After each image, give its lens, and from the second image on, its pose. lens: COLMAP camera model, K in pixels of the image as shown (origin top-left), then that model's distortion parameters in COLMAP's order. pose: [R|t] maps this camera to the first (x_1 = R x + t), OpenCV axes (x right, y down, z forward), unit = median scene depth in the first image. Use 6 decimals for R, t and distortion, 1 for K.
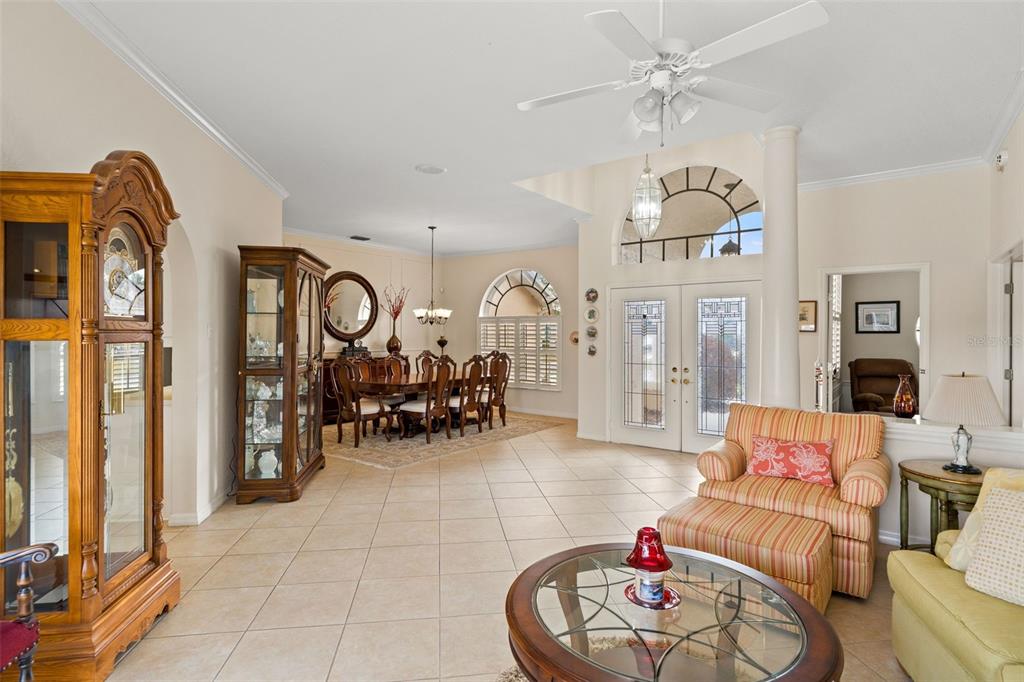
lens RADIAL K [[509.5, 0, 512.8], [0, 509.5, 337.5], [0, 0, 1]] dist [0.000561, 0.002496]
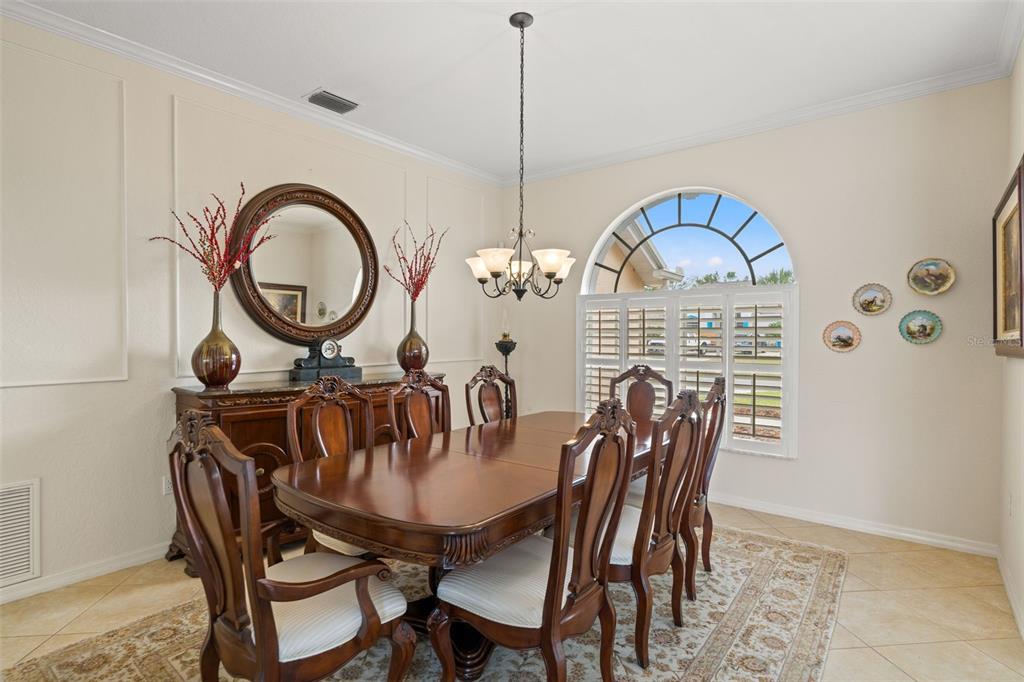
lens RADIAL K [[509.5, 0, 512.1], [0, 509.5, 345.4], [0, 0, 1]] dist [0.000561, 0.002496]
pose [[0.999467, -0.000886, -0.032642, -0.130794], [0.001414, 0.999869, 0.016135, 0.000857], [0.032624, -0.016173, 0.999337, 0.553932]]
